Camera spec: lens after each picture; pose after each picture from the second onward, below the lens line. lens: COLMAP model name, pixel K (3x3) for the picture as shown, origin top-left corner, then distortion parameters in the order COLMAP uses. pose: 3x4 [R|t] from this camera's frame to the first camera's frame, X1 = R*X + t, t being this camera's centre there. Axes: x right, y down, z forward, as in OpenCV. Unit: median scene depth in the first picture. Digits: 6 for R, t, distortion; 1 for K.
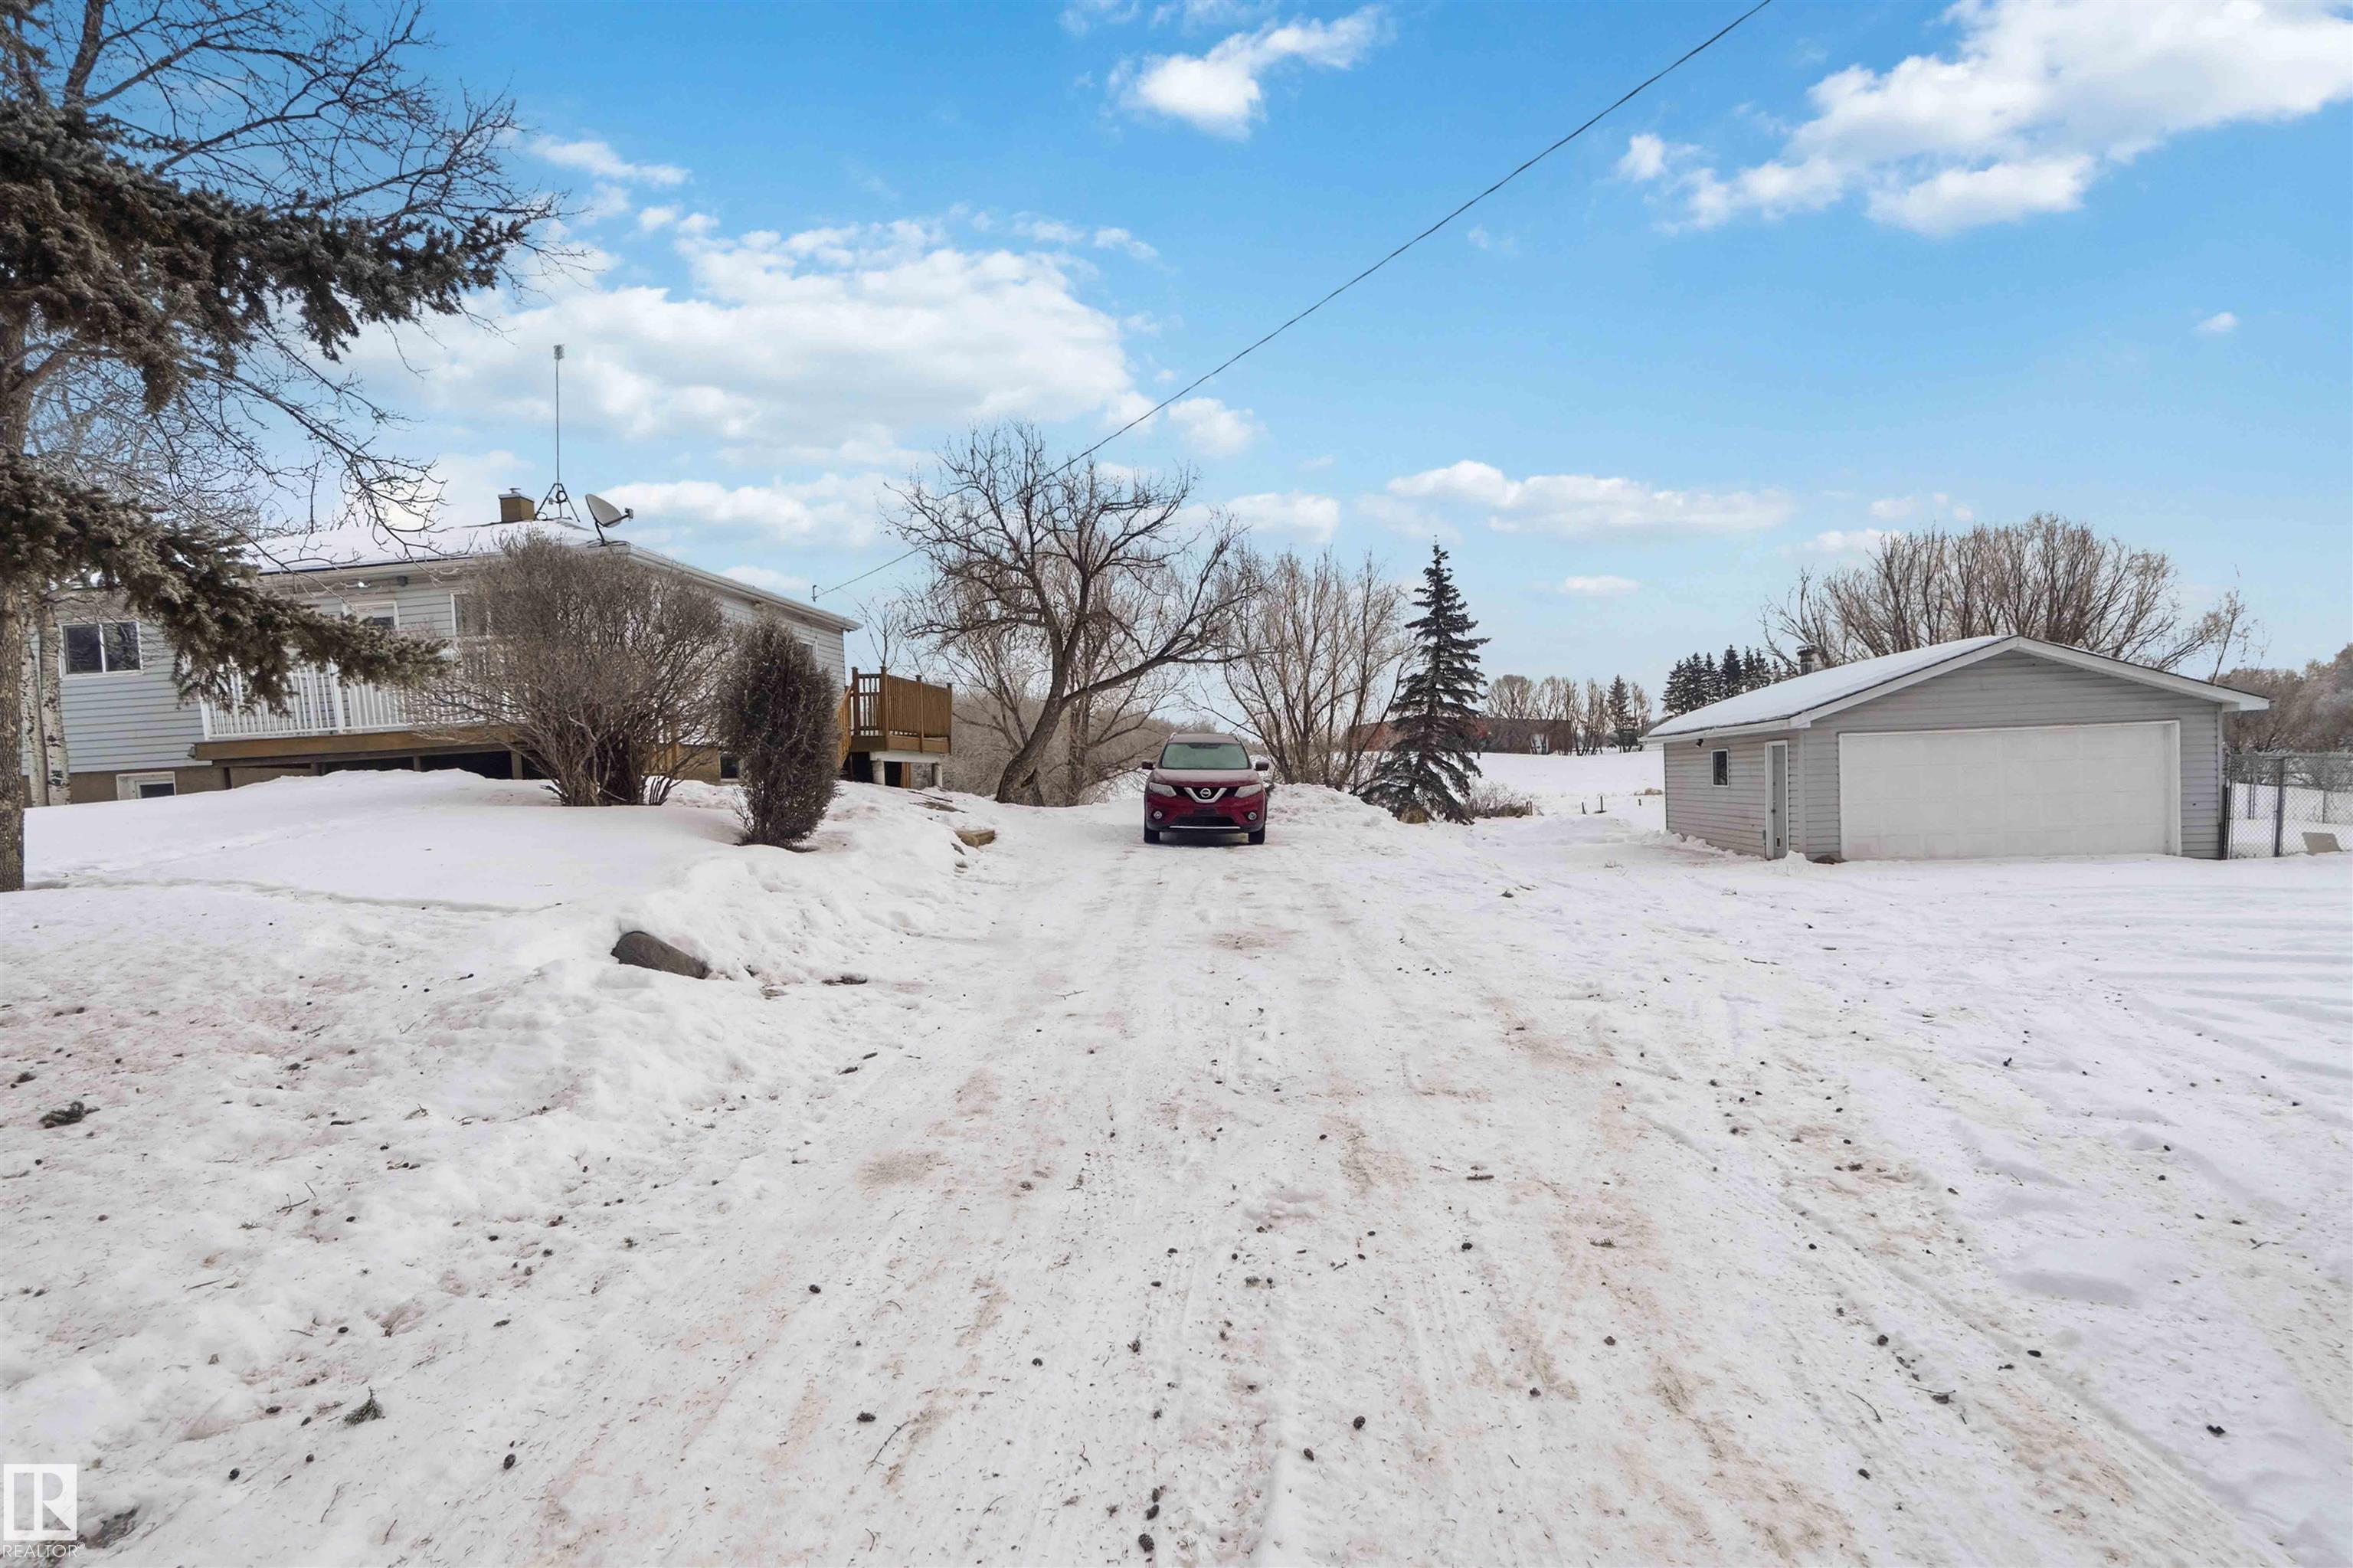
lens RADIAL K [[1031.1, 0, 1186.4], [0, 1031.1, 798.7], [0, 0, 1]] dist [-0.004458, 0.001187]
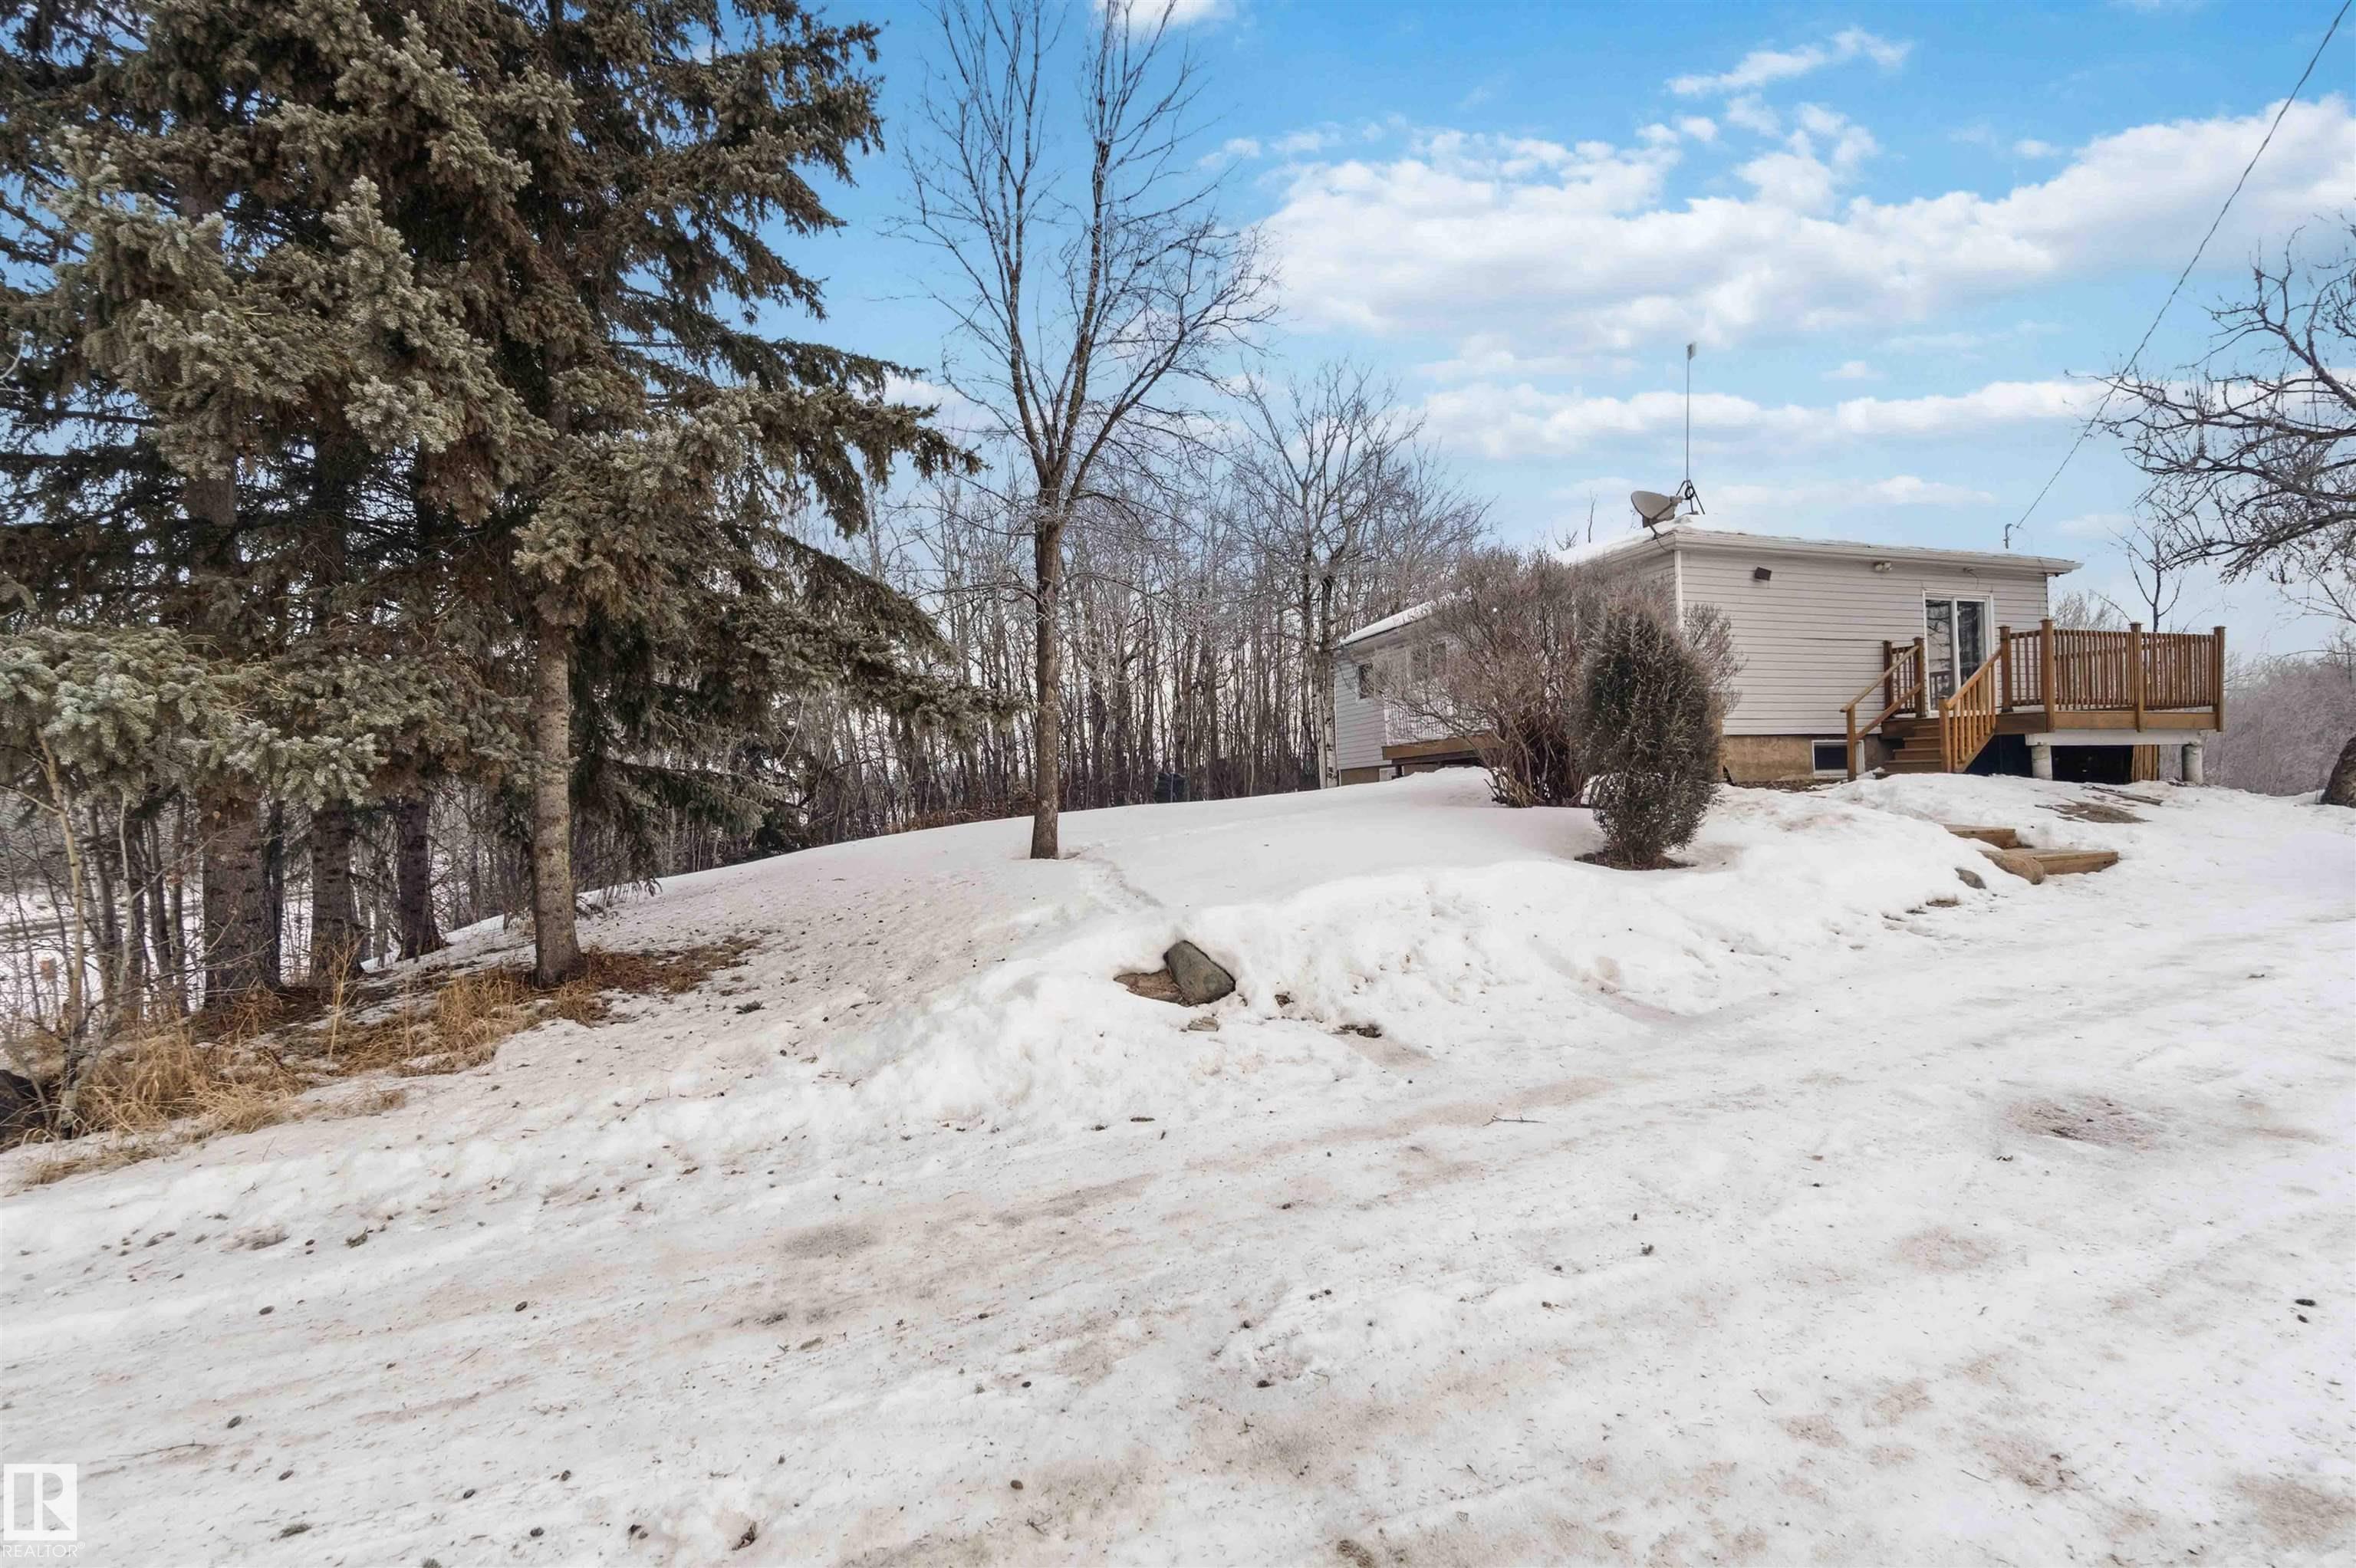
lens RADIAL K [[1032.3, 0, 1183.4], [0, 1032.3, 761.1], [0, 0, 1]] dist [-0.004458, 0.001187]
pose [[0.462692, -0.009692, -0.886466, 0.558438], [-0.008786, 0.999841, -0.015517, -0.054748], [0.886475, 0.014968, 0.462533, 0.659436]]
